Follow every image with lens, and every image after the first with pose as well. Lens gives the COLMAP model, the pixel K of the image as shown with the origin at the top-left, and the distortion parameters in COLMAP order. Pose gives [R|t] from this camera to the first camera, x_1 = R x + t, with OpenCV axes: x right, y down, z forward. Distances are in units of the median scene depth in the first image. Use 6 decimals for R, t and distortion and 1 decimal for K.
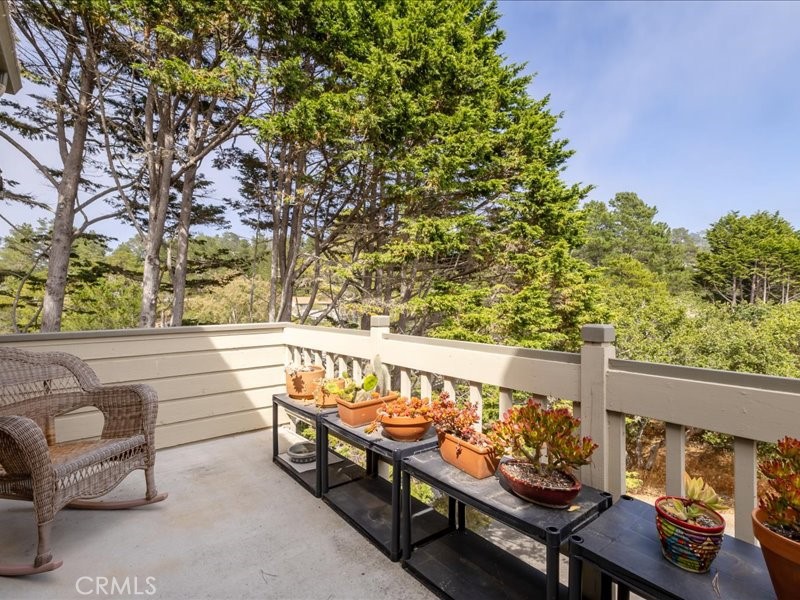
lens RADIAL K [[407.1, 0, 400.0], [0, 407.1, 300.0], [0, 0, 1]] dist [-0.000304, -0.000038]
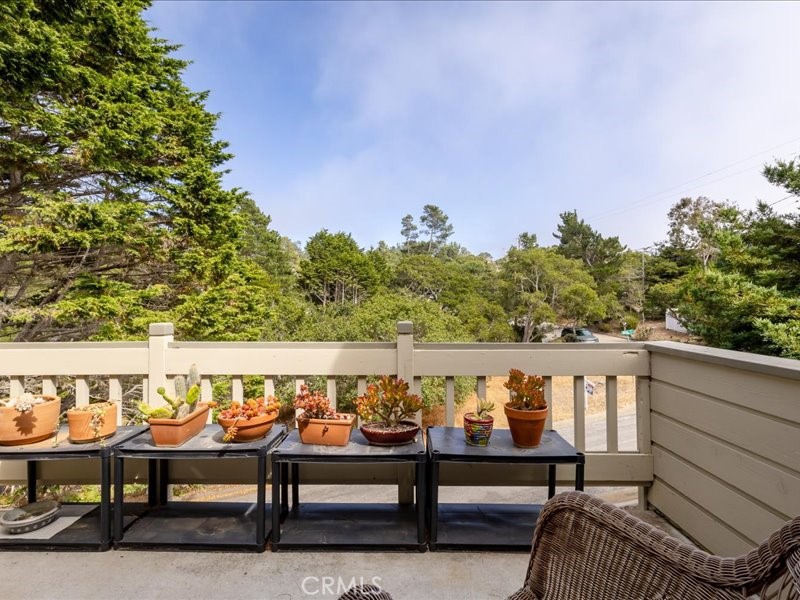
lens RADIAL K [[420.7, 0, 400.0], [0, 420.7, 300.0], [0, 0, 1]] dist [0.002341, 0.000568]
pose [[0.634613, -0.001243, 0.772829, -0.135855], [0.000936, 0.999999, 0.000840, -0.003617], [-0.772830, 0.000191, 0.634613, 0.004923]]
